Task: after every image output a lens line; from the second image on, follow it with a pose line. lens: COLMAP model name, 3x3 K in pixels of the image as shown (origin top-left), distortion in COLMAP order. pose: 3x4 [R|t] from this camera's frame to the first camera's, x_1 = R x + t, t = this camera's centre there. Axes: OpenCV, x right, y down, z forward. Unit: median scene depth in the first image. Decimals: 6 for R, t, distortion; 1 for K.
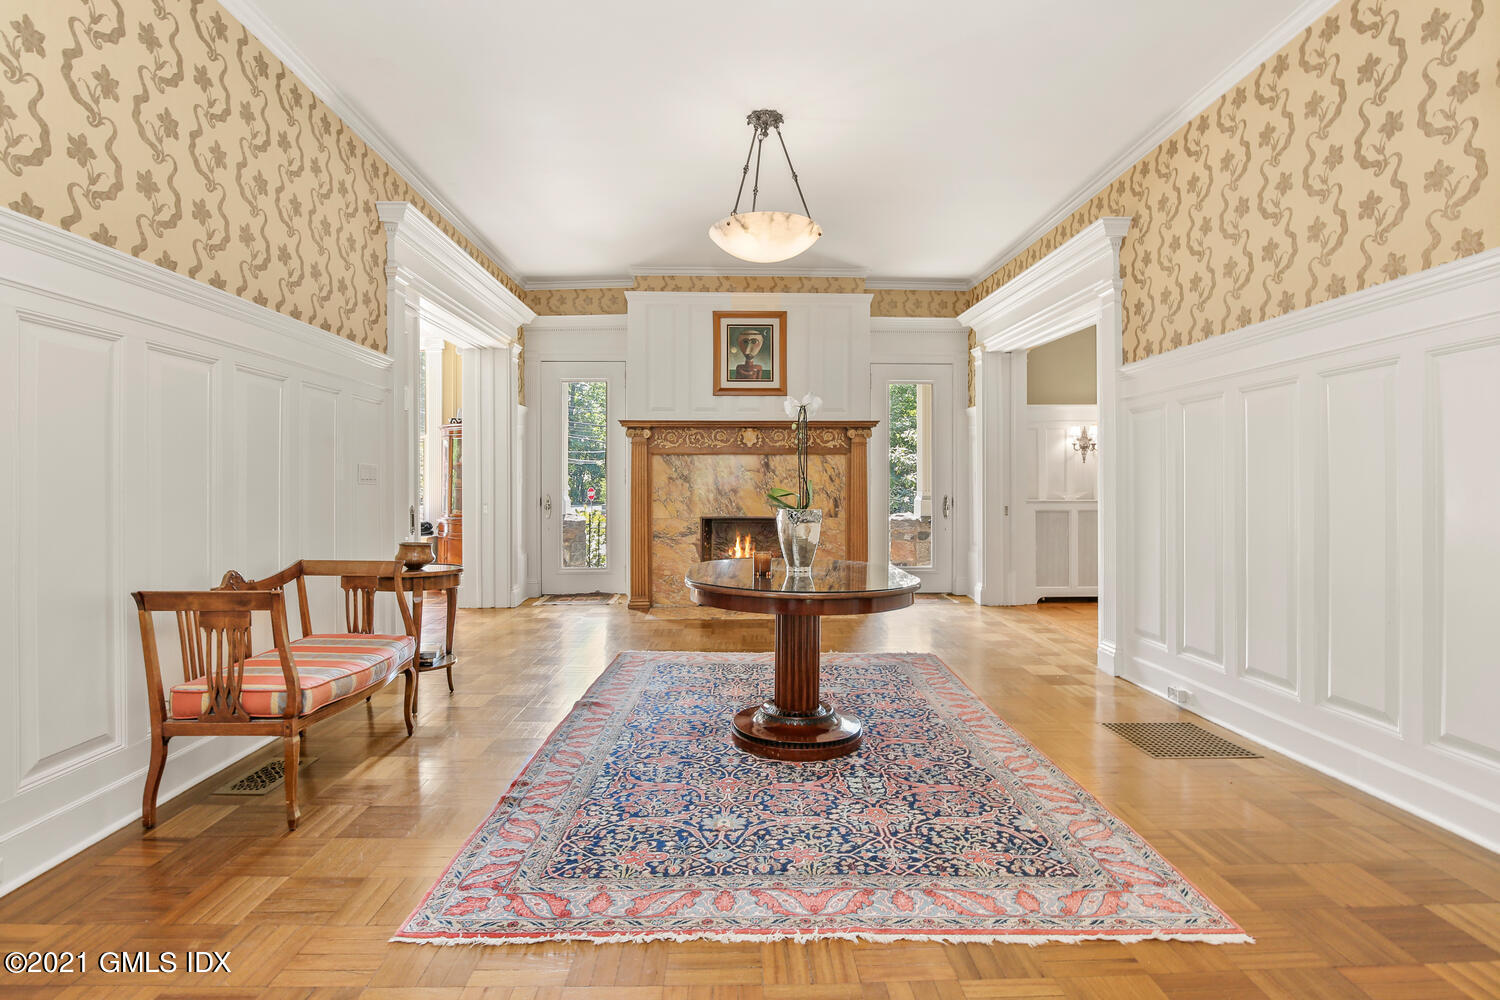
lens RADIAL K [[716.6, 0, 749.3], [0, 716.6, 494.5], [0, 0, 1]] dist [-0.000789, -0.000497]
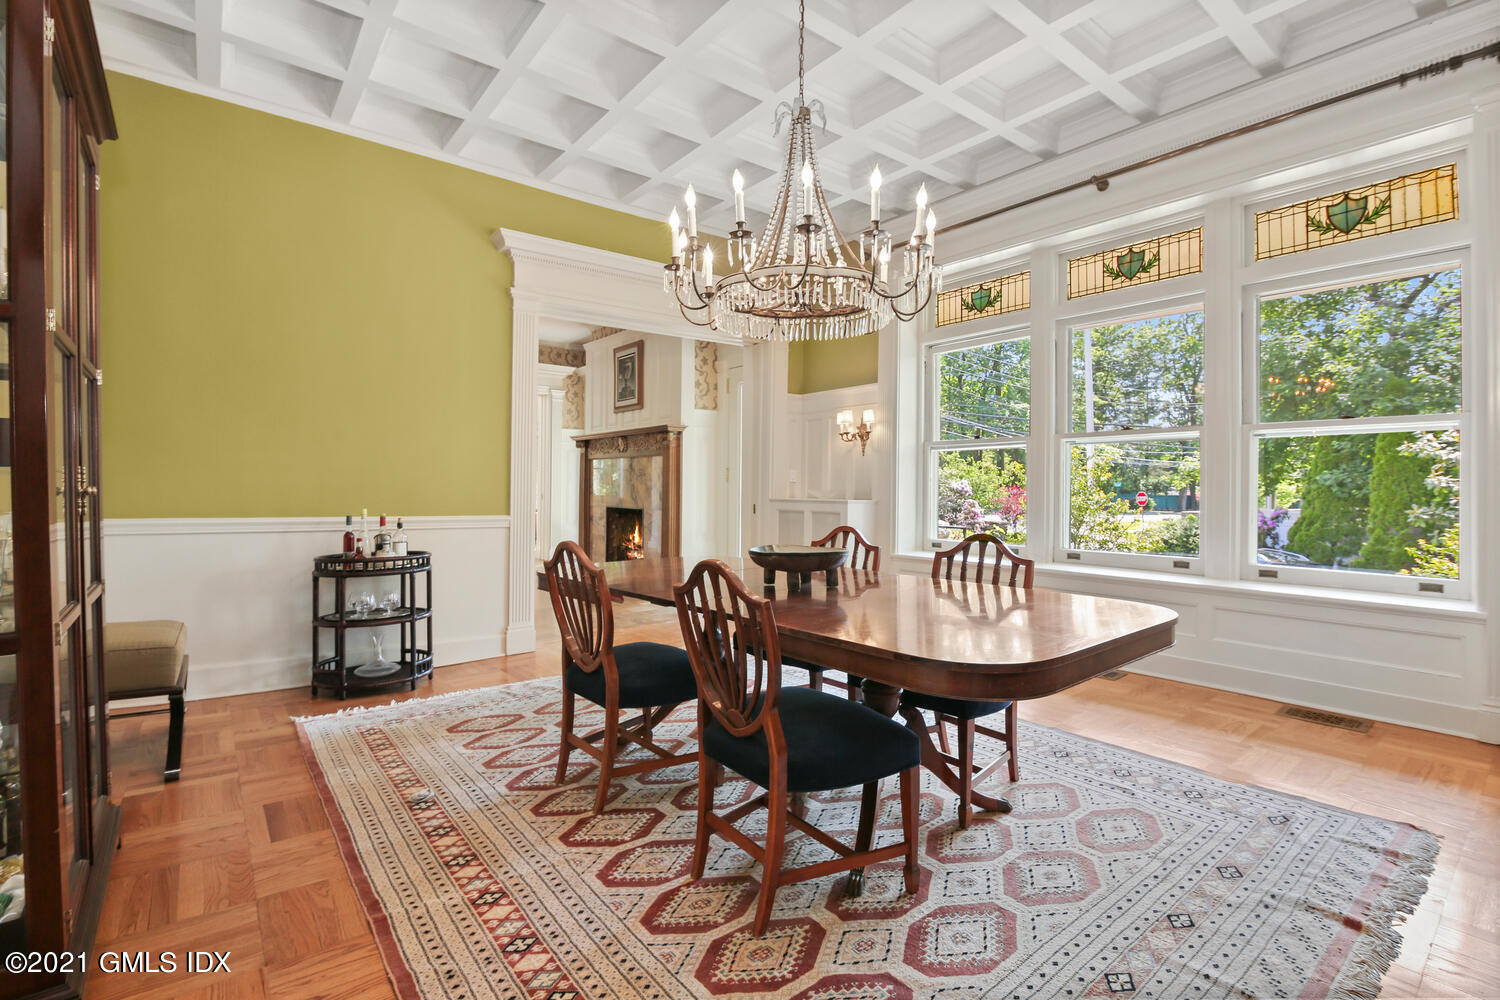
lens RADIAL K [[716.6, 0, 749.3], [0, 716.6, 494.5], [0, 0, 1]] dist [-0.000789, -0.000497]
pose [[0.613212, 0.007720, -0.789881, 1.097033], [-0.009826, 0.999949, 0.002144, 0.001160], [0.789857, 0.006447, 0.613257, 0.408721]]
